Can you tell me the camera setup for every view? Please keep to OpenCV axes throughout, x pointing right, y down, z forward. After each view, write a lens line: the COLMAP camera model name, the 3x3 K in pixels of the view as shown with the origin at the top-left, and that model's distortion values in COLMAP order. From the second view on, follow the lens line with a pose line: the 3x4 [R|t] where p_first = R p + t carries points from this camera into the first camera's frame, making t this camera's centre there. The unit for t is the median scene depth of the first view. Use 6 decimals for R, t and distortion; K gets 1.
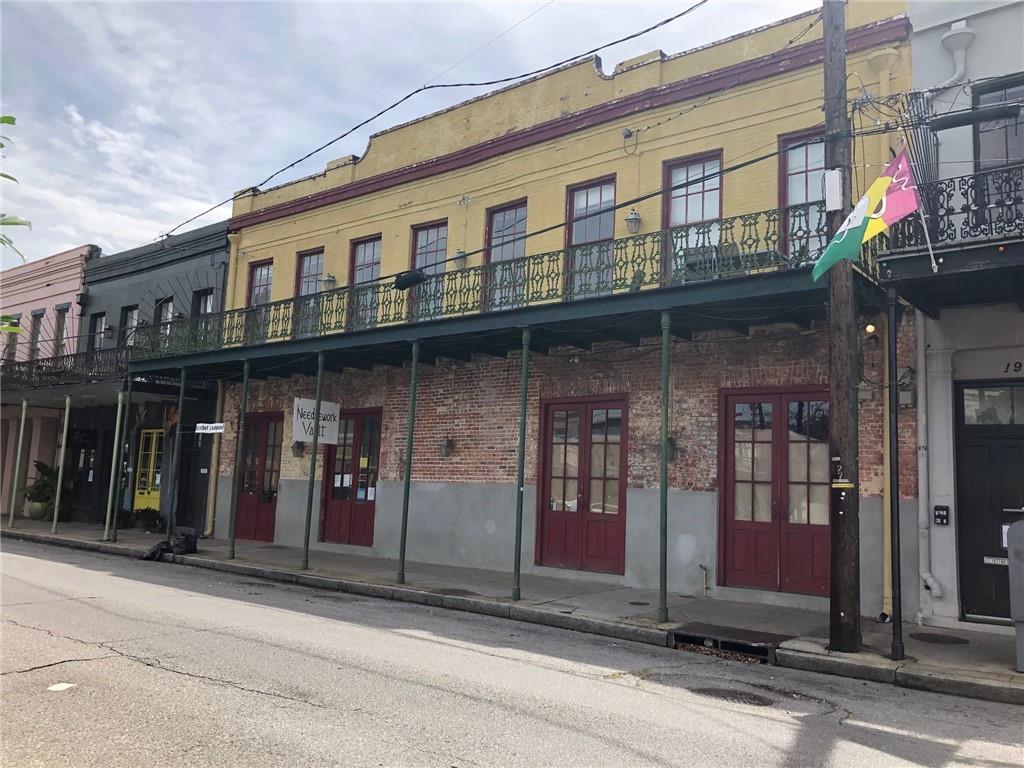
lens RADIAL K [[819.2, 0, 512.0], [0, 819.2, 384.0], [0, 0, 1]] dist [0.011512, 0.001884]
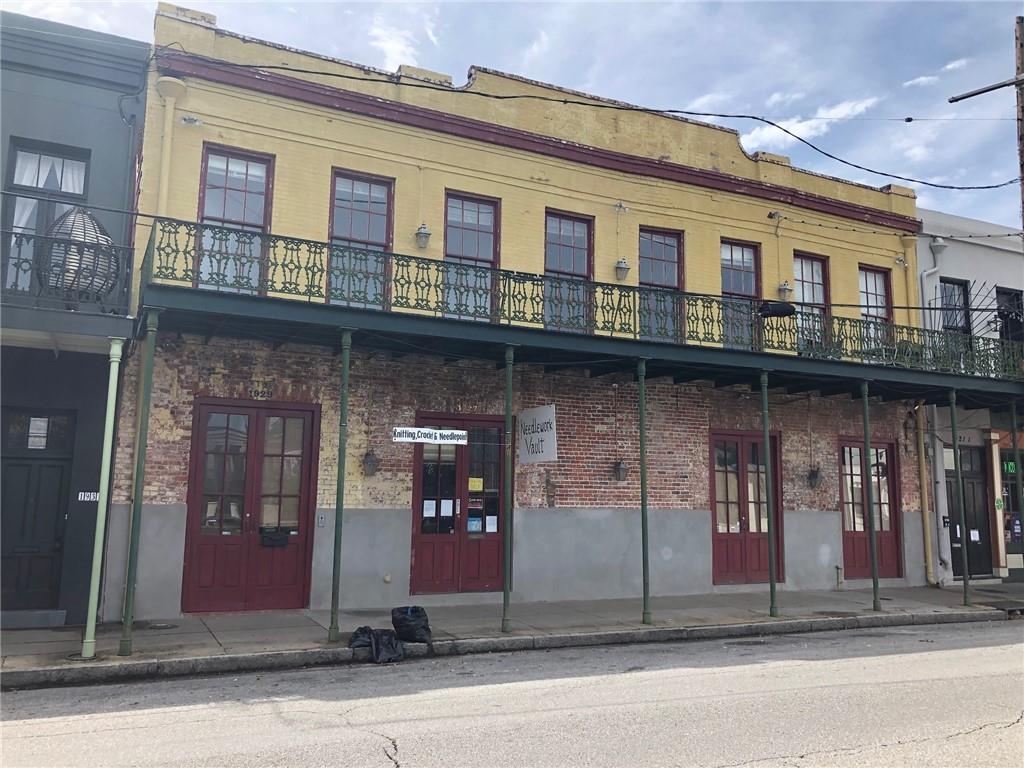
lens RADIAL K [[825.6, 0, 513.9], [0, 825.6, 395.1], [0, 0, 1]] dist [-0.000250, -0.001959]
pose [[0.447594, 0.094931, 0.889184, -0.992138], [-0.104323, 0.993103, -0.053512, 0.056444], [-0.888131, -0.068811, 0.454410, 0.705454]]
